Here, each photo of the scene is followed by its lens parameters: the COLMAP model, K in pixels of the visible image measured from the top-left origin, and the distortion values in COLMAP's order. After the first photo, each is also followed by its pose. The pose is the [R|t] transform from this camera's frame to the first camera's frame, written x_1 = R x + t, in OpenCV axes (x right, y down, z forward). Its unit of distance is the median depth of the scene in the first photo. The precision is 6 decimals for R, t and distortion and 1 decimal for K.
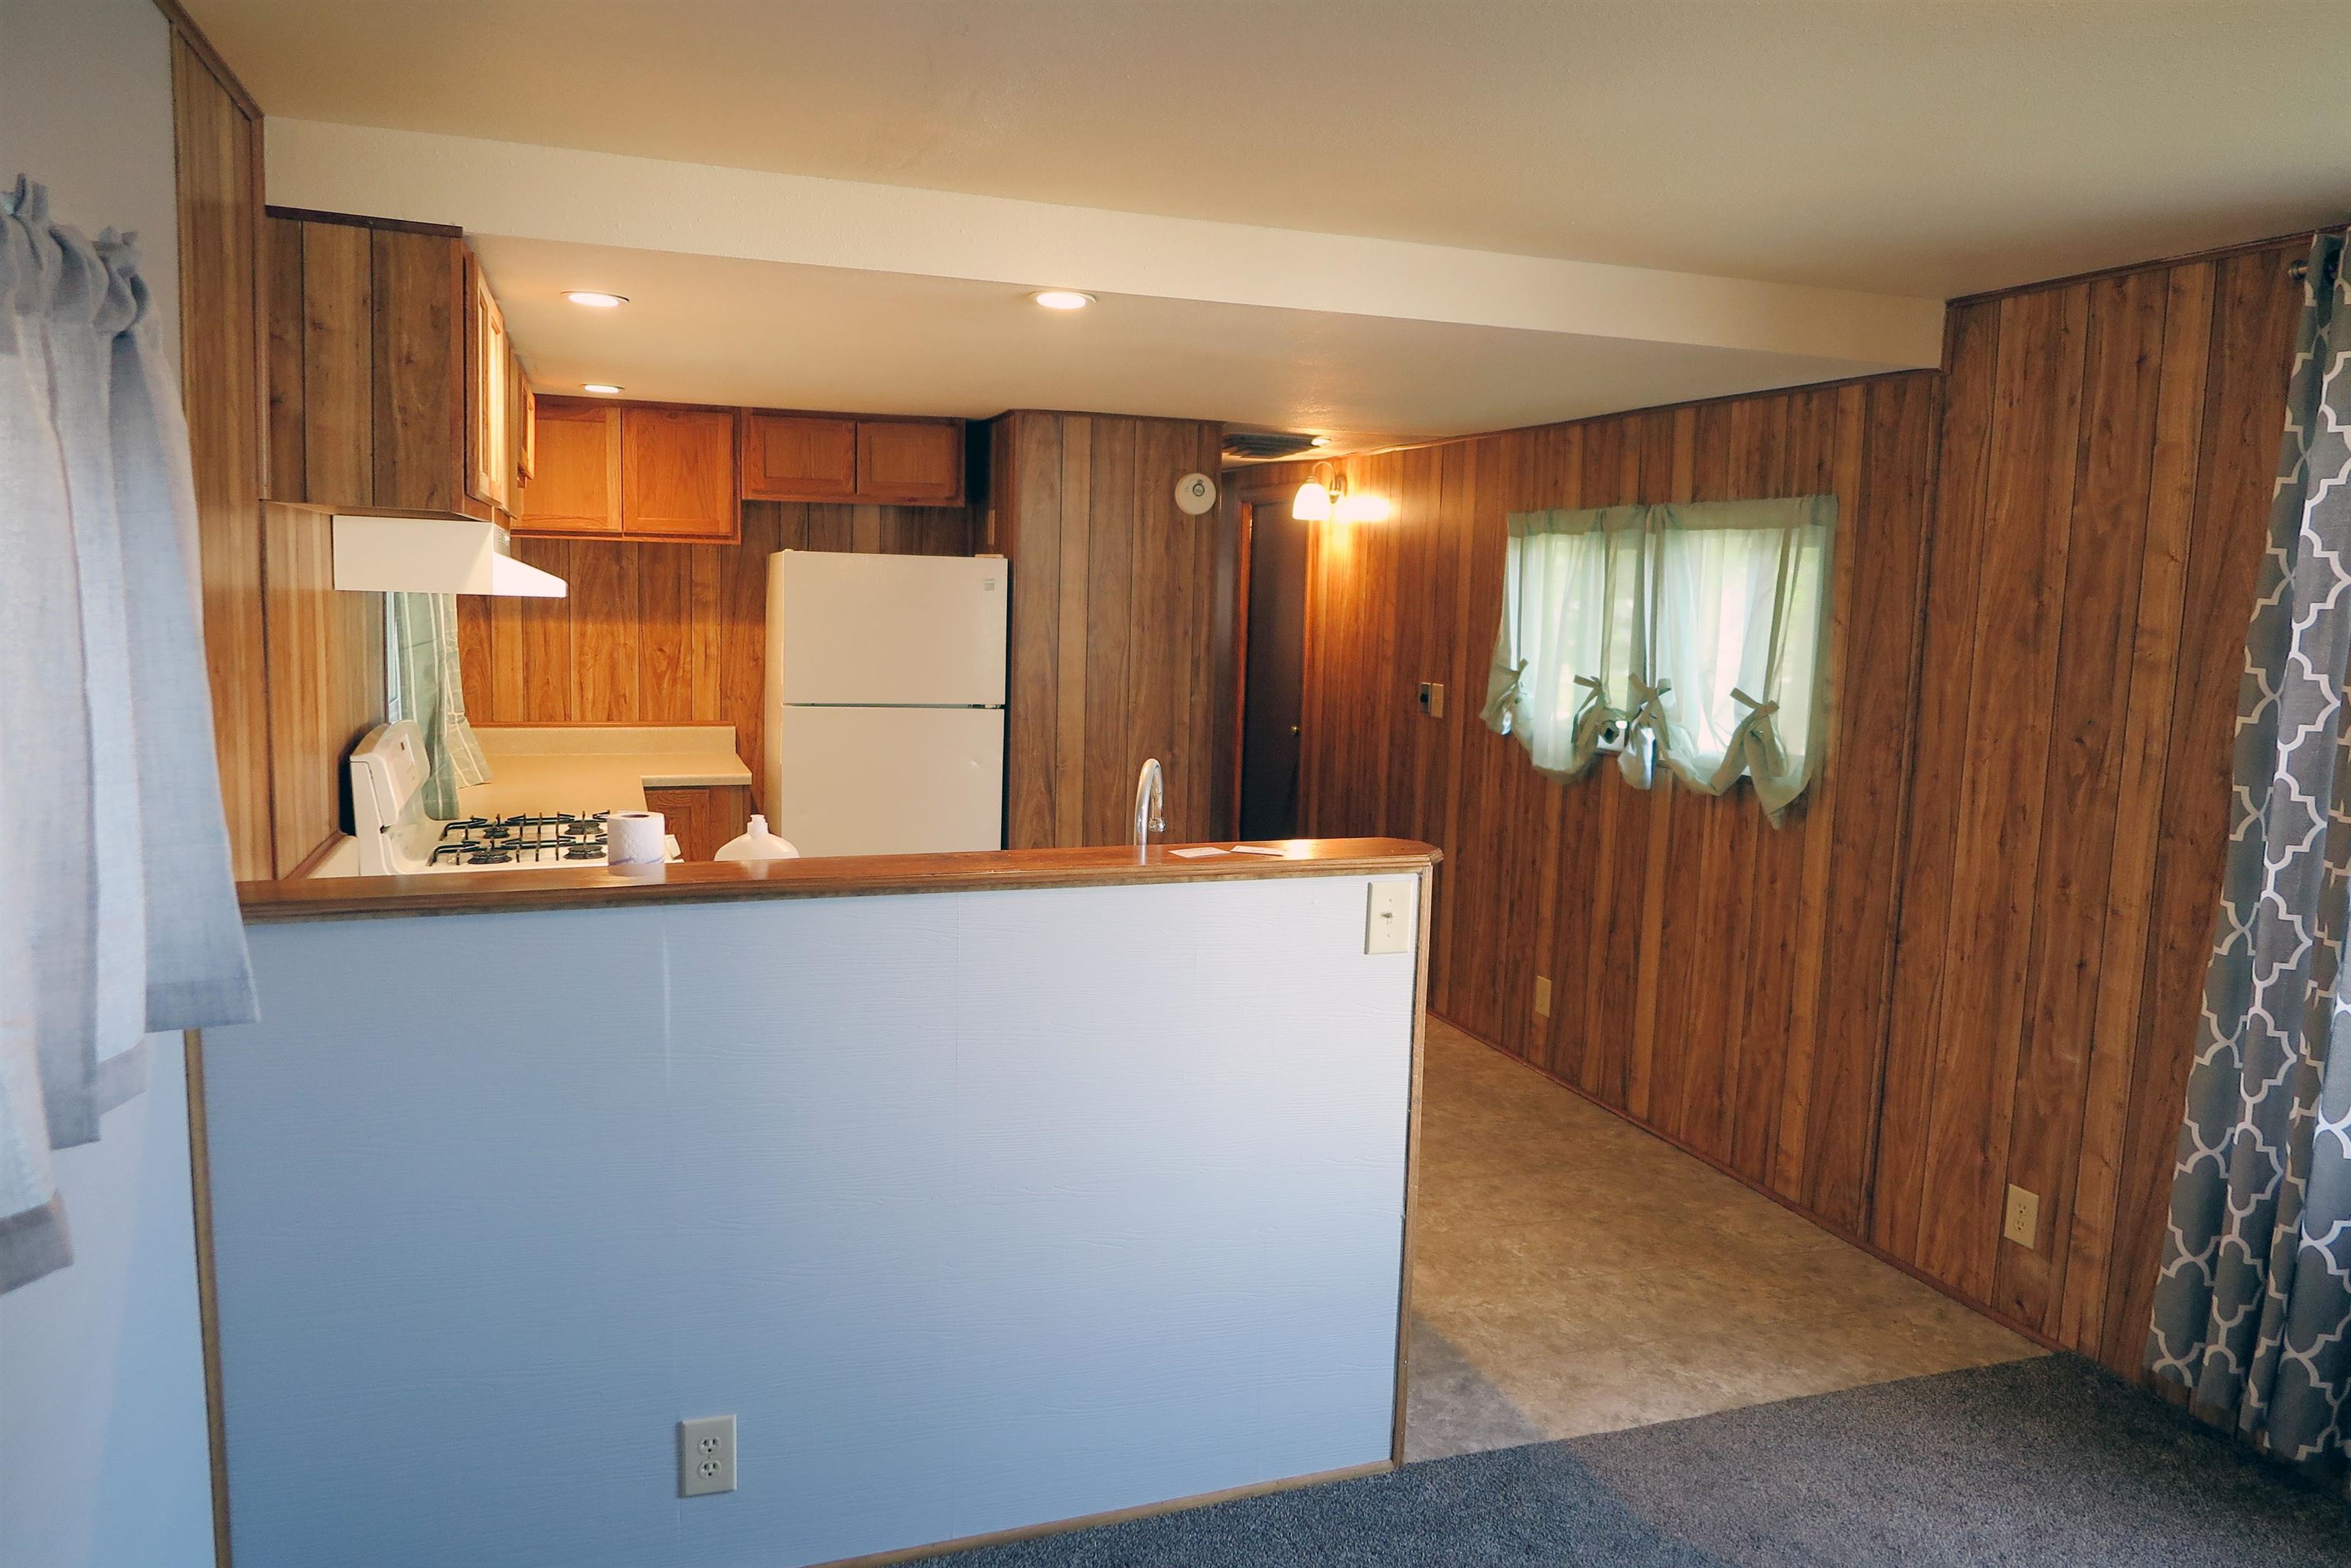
lens RADIAL K [[1609.1, 0, 1171.4], [0, 1609.1, 775.8], [0, 0, 1]] dist [-0.009449, 0.003522]
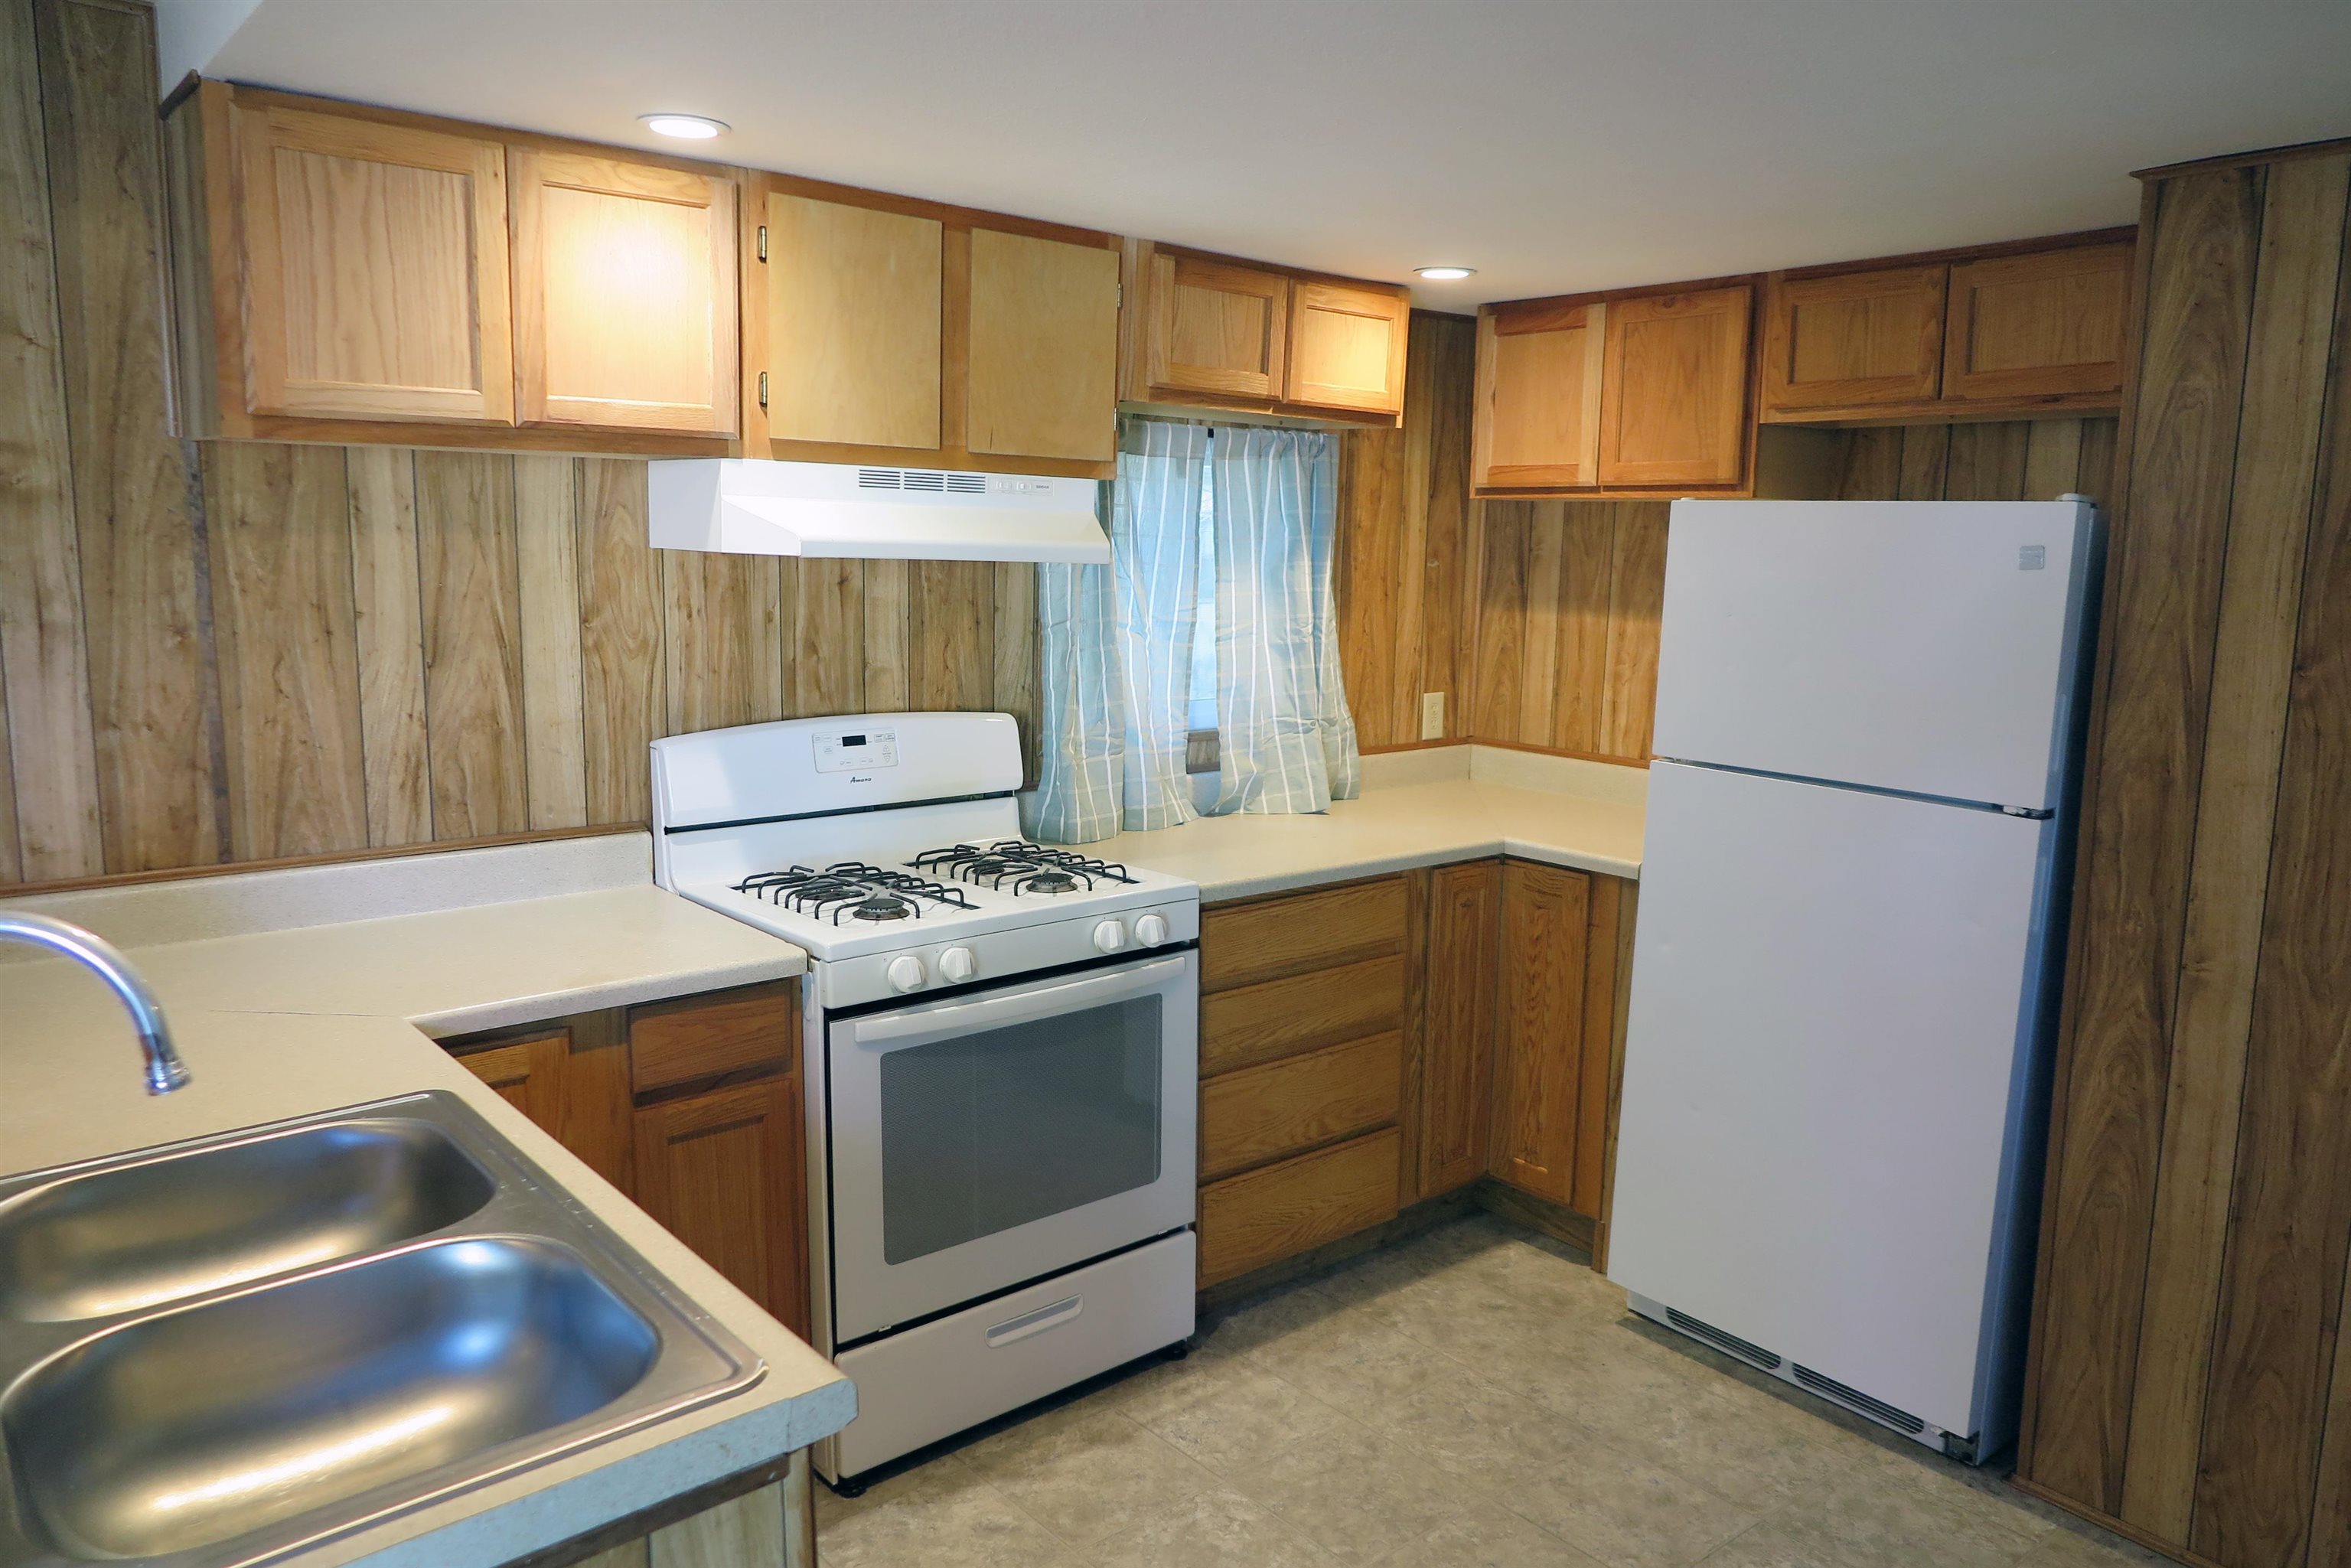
lens RADIAL K [[1609.1, 0, 1171.4], [0, 1609.1, 775.8], [0, 0, 1]] dist [-0.009449, 0.003522]
pose [[0.354035, 0.117933, -0.927767, 0.239273], [-0.129530, 0.988640, 0.076242, -0.056192], [0.926219, 0.093181, 0.365289, 0.576652]]
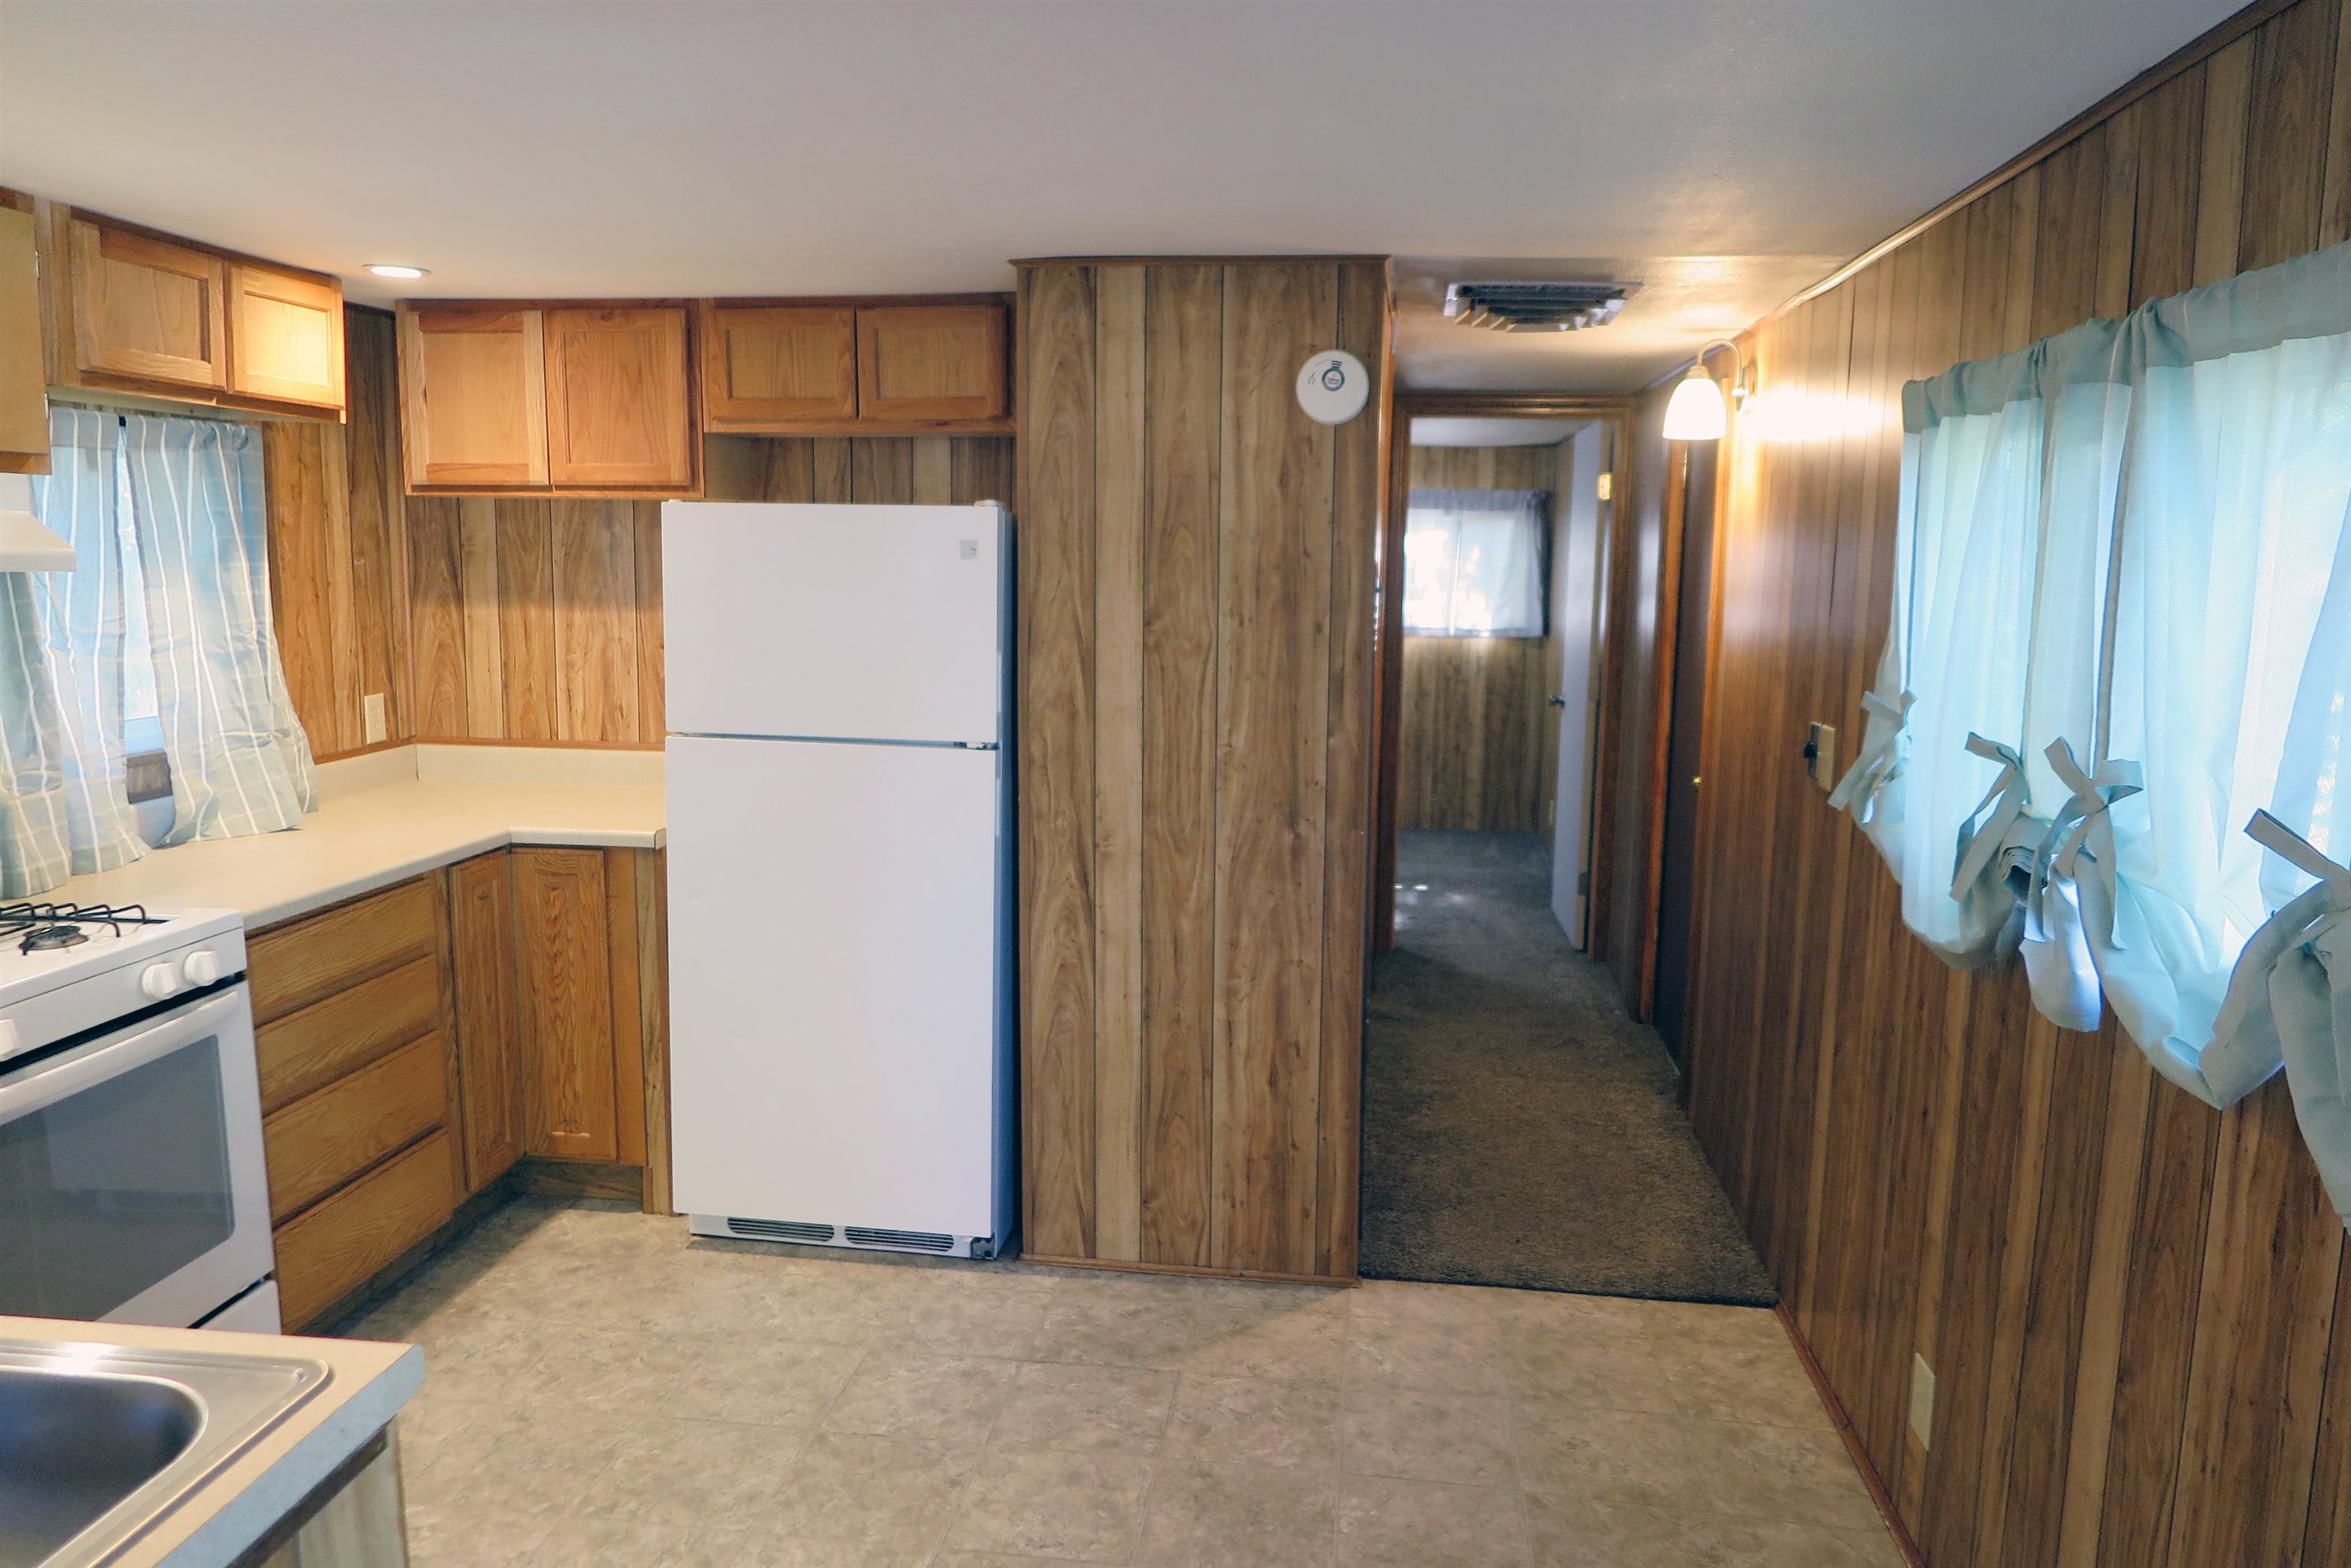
lens RADIAL K [[1609.1, 0, 1171.4], [0, 1609.1, 775.8], [0, 0, 1]] dist [-0.009449, 0.003522]
pose [[0.895118, 0.047110, -0.443334, 0.228269], [-0.044093, 0.998881, 0.017117, -0.044330], [0.443644, 0.004227, 0.896193, 0.465342]]
